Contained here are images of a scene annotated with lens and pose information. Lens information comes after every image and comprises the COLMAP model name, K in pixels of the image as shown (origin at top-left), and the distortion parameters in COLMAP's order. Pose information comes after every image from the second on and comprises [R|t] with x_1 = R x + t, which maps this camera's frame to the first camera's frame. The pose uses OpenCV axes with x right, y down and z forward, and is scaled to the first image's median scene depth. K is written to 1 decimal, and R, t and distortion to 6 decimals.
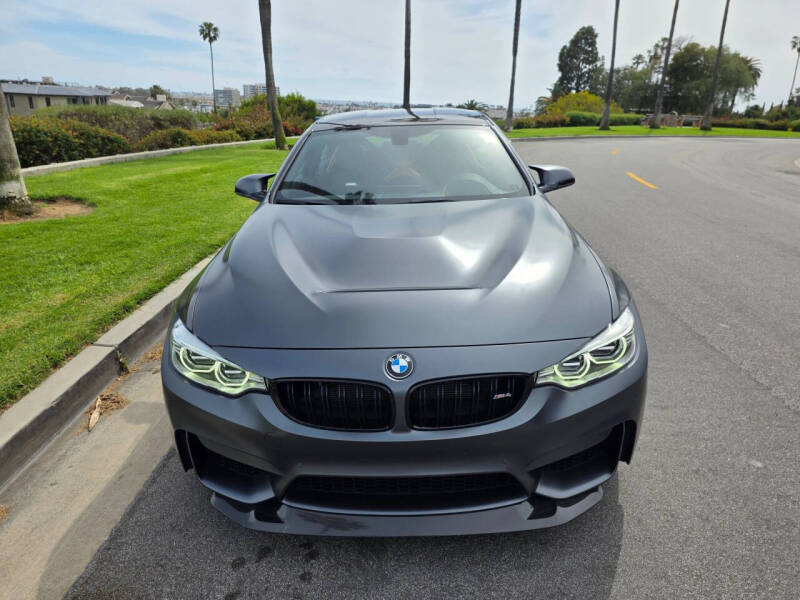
lens RADIAL K [[555.9, 0, 385.9], [0, 555.9, 287.9], [0, 0, 1]] dist [0.073145, -0.058613]
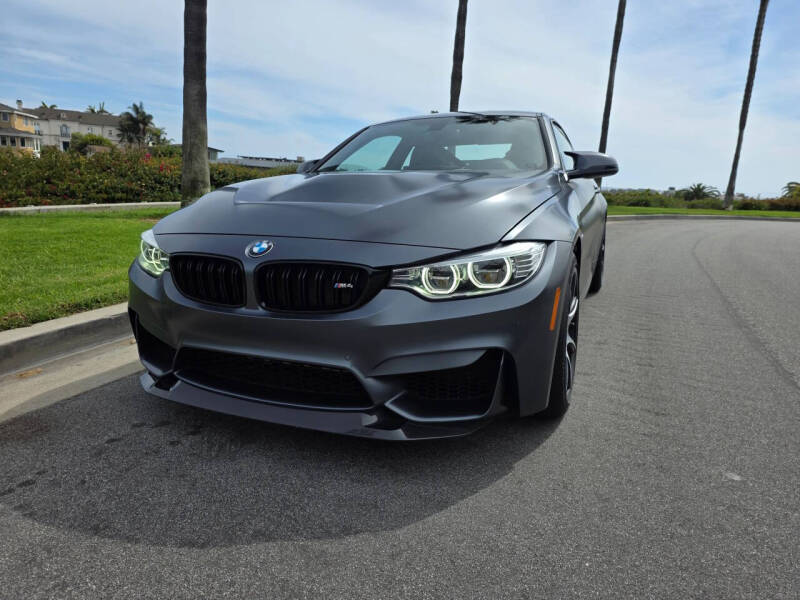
lens RADIAL K [[555.6, 0, 383.7], [0, 555.6, 299.8], [0, 0, 1]] dist [0.042369, -0.028184]
pose [[0.918614, 0.106838, -0.380439, 0.540169], [-0.157116, 0.982135, -0.103563, 0.255441], [0.362578, 0.154907, 0.918989, 0.099130]]
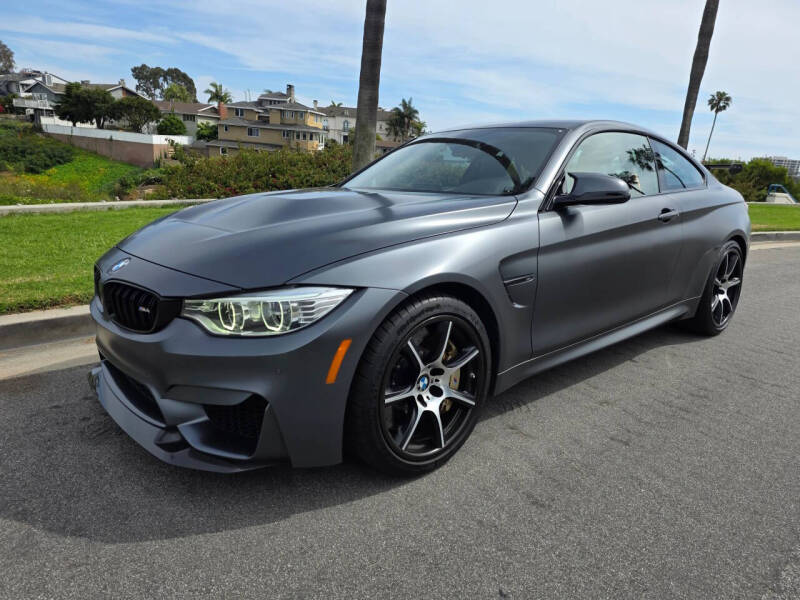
lens RADIAL K [[555.6, 0, 383.7], [0, 555.6, 299.8], [0, 0, 1]] dist [0.042369, -0.028184]
pose [[0.654033, 0.211064, -0.726424, 1.064042], [-0.294671, 0.955519, 0.012322, 0.021203], [0.696713, 0.205997, 0.687136, 0.477280]]
